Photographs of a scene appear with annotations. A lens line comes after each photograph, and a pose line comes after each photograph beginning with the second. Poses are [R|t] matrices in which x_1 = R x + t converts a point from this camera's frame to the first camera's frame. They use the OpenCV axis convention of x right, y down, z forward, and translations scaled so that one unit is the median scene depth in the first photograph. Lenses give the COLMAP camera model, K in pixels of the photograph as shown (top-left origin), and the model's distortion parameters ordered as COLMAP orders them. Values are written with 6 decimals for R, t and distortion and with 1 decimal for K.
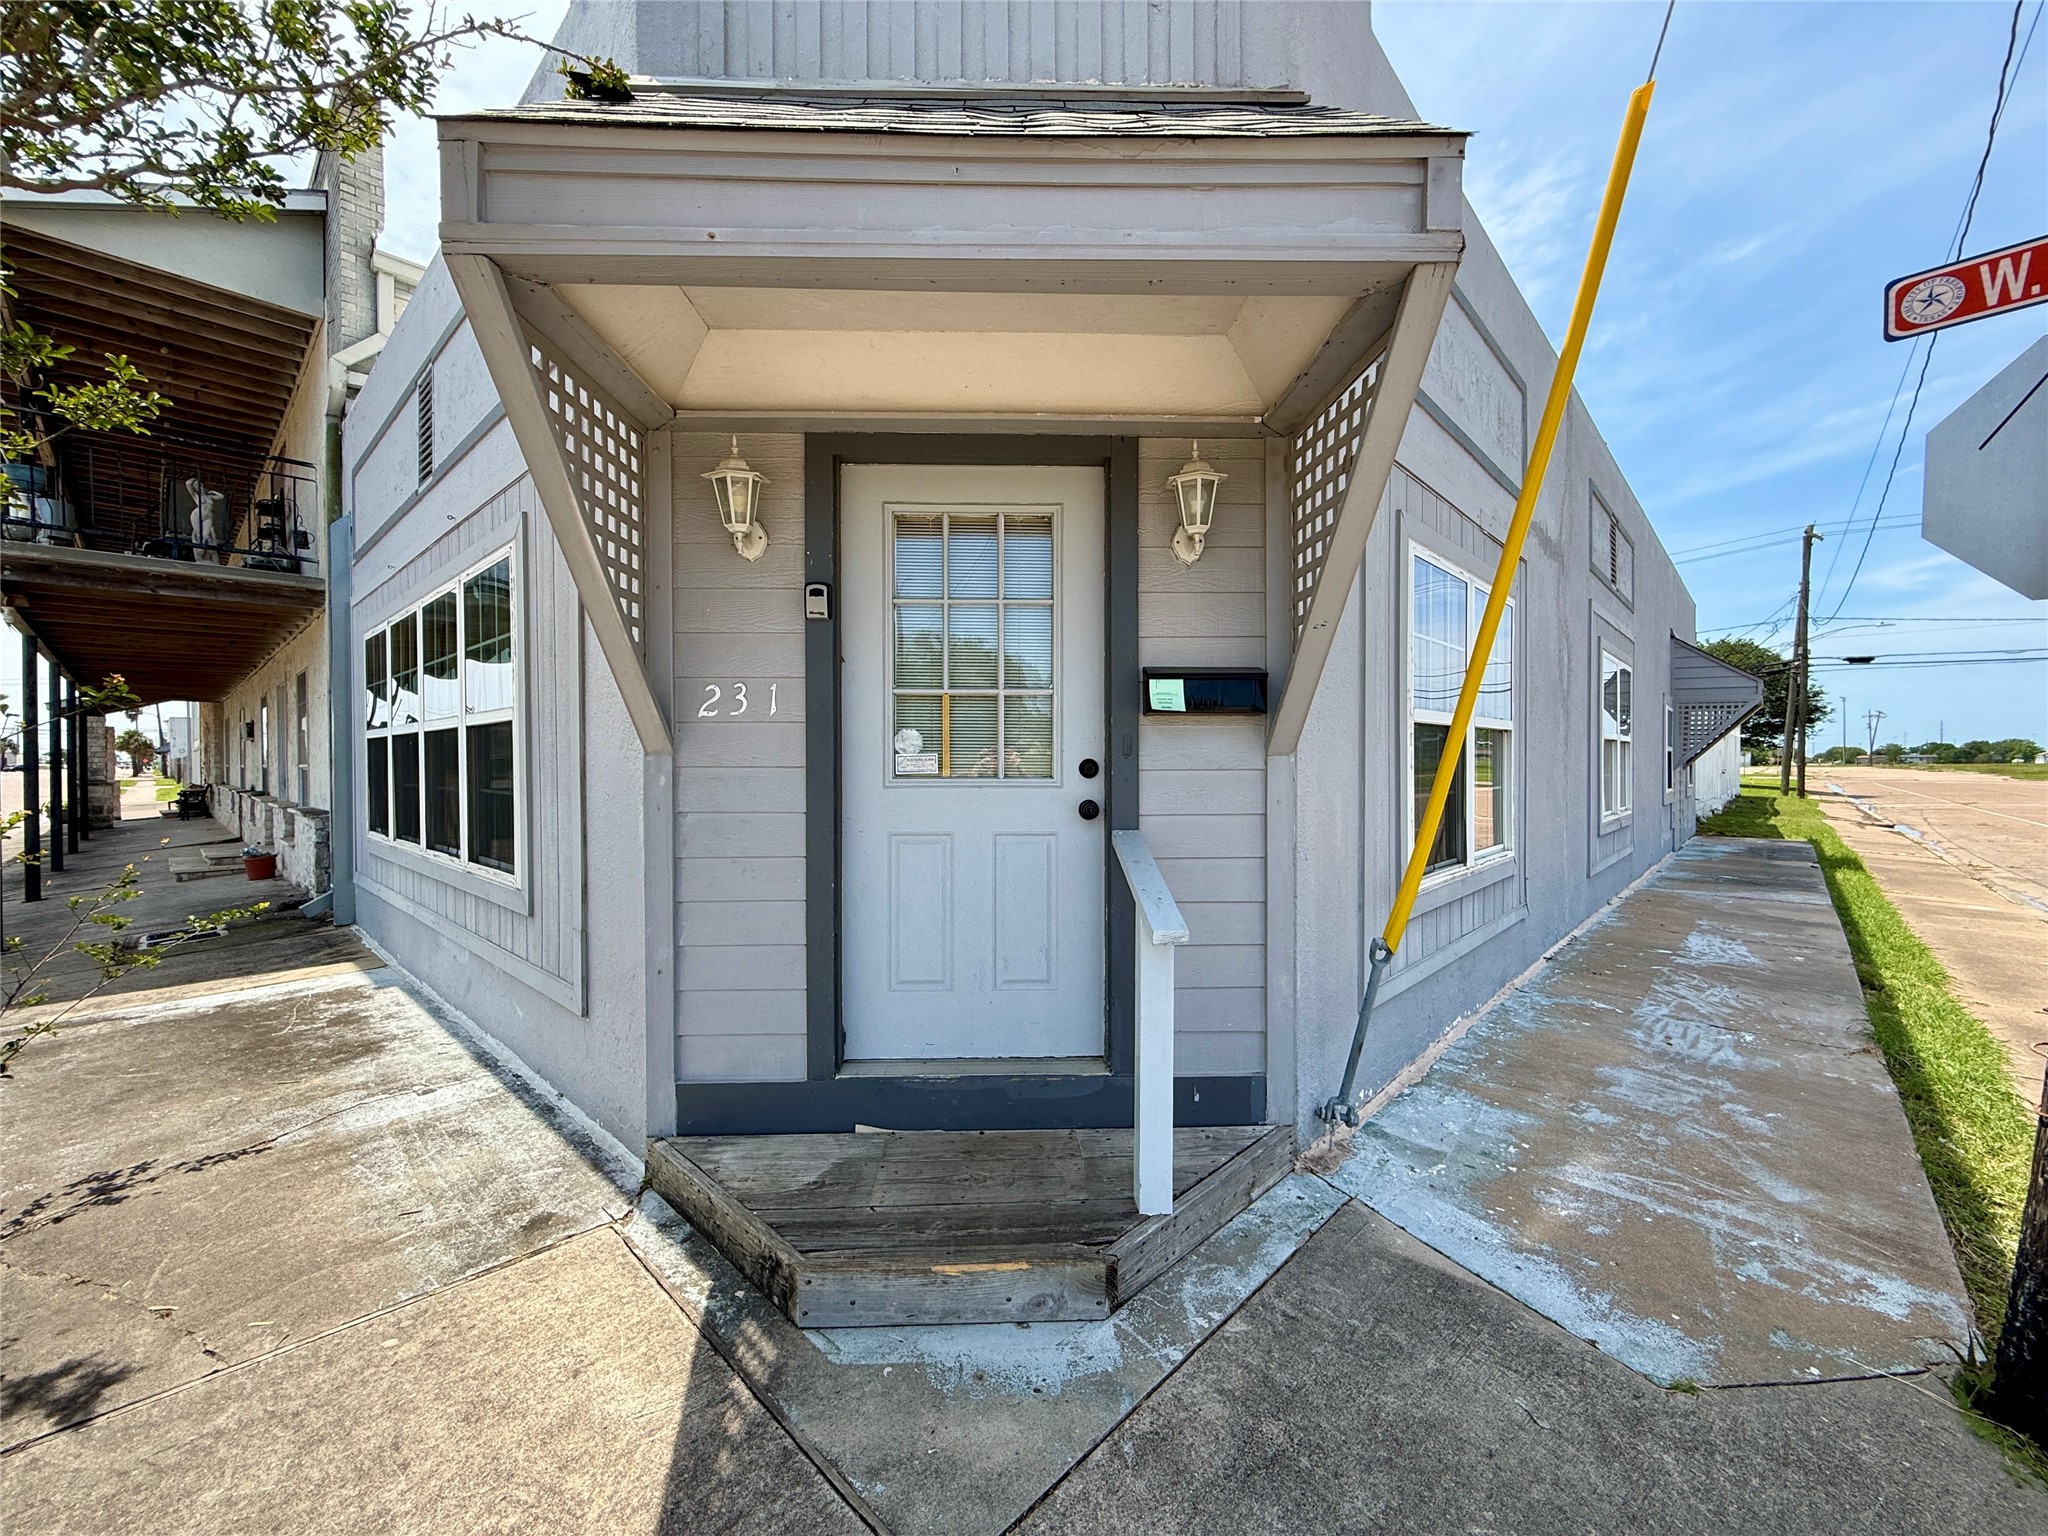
lens RADIAL K [[819.8, 0, 1016.5], [0, 819.8, 769.4], [0, 0, 1]] dist [0.000607, 0.000205]
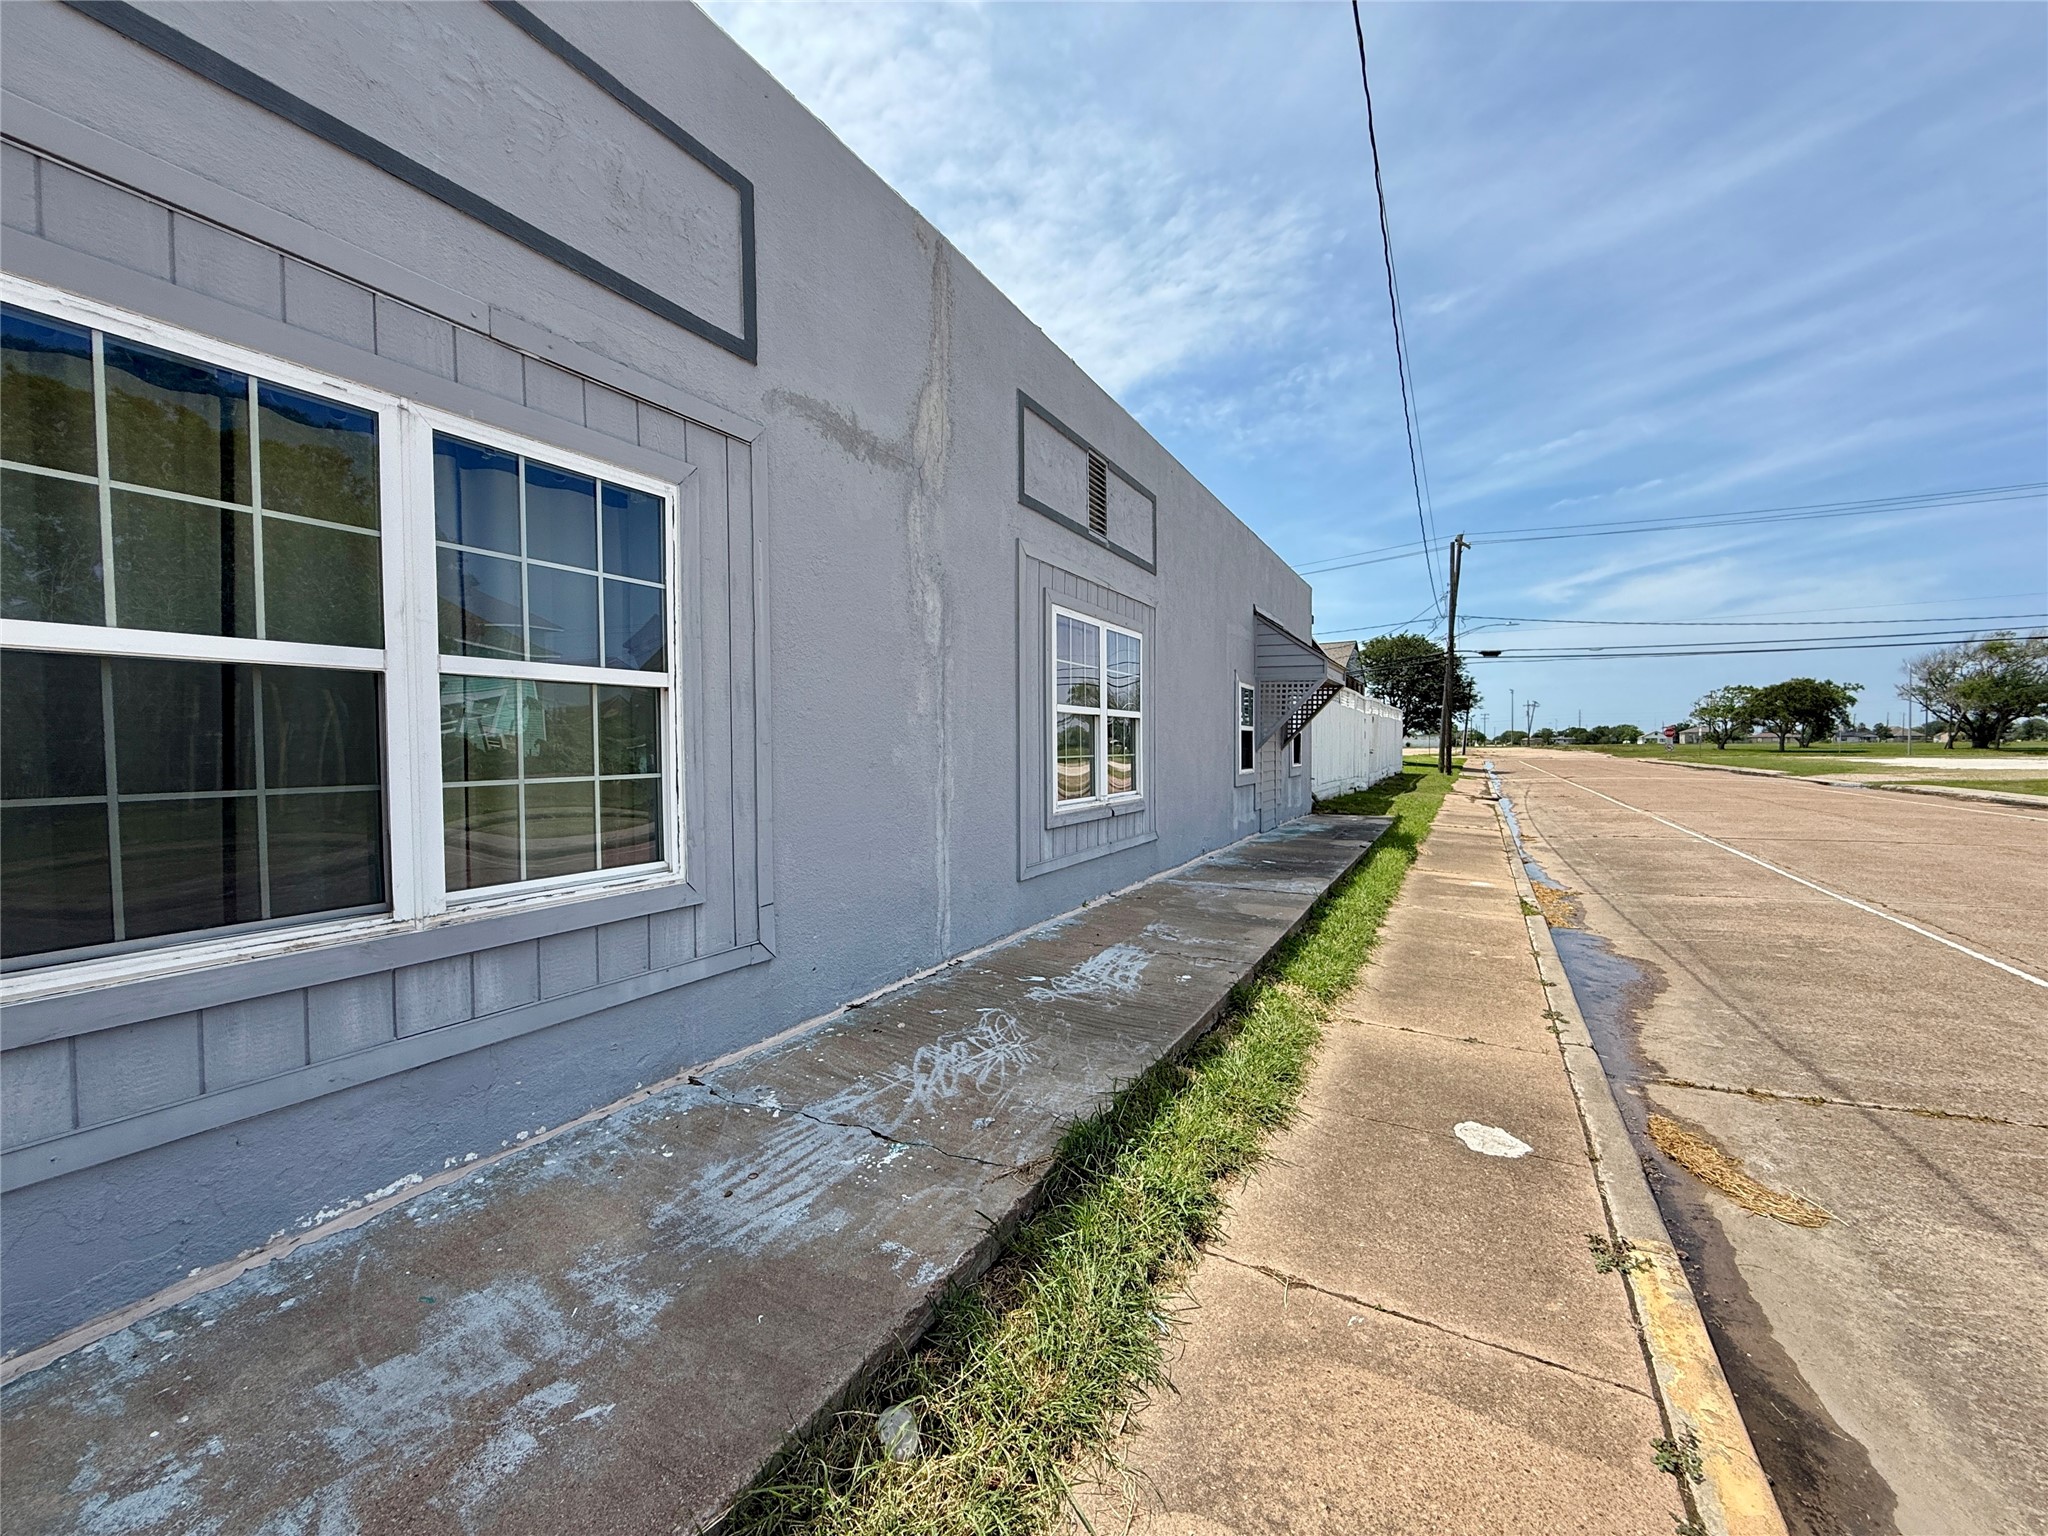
lens RADIAL K [[818.1, 0, 1016.9], [0, 818.1, 767.0], [0, 0, 1]] dist [-0.001067, -0.000010]
pose [[0.971190, -0.010194, 0.238087, 0.561329], [0.006226, 0.999829, 0.017411, 0.004352], [-0.238223, -0.015427, 0.971088, 0.234604]]
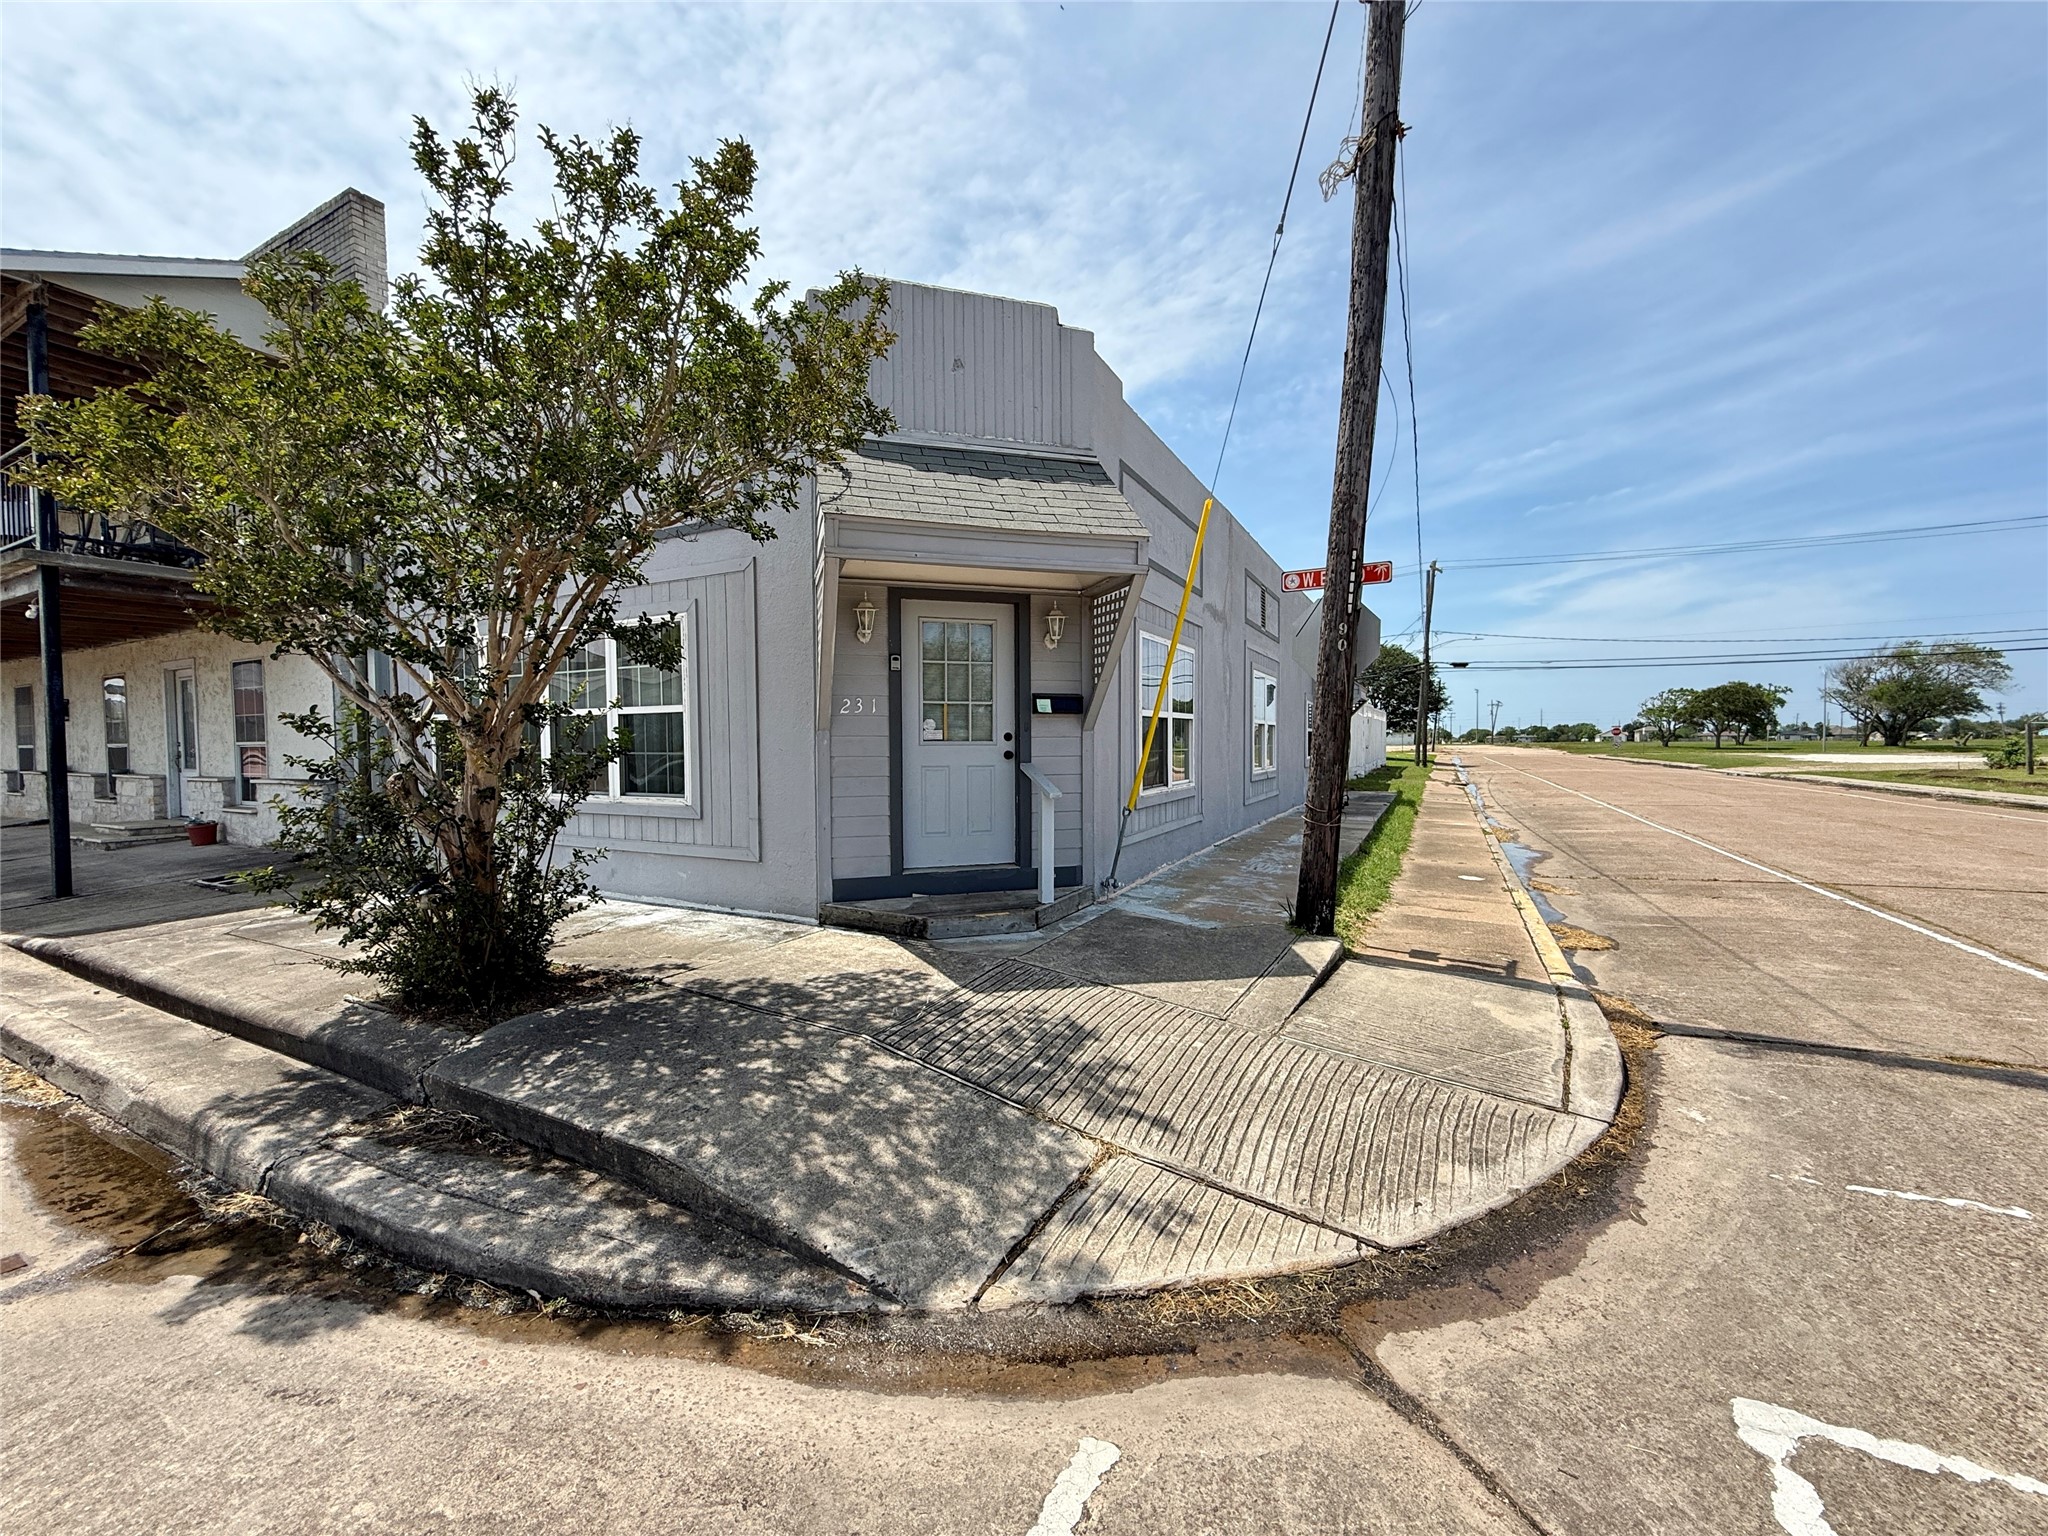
lens RADIAL K [[819.8, 0, 1016.5], [0, 819.8, 769.4], [0, 0, 1]] dist [0.000607, 0.000205]
pose [[0.962794, -0.011762, 0.269980, -0.234068], [0.005578, 0.999704, 0.023660, 0.016441], [-0.270179, -0.021274, 0.962575, -0.556063]]
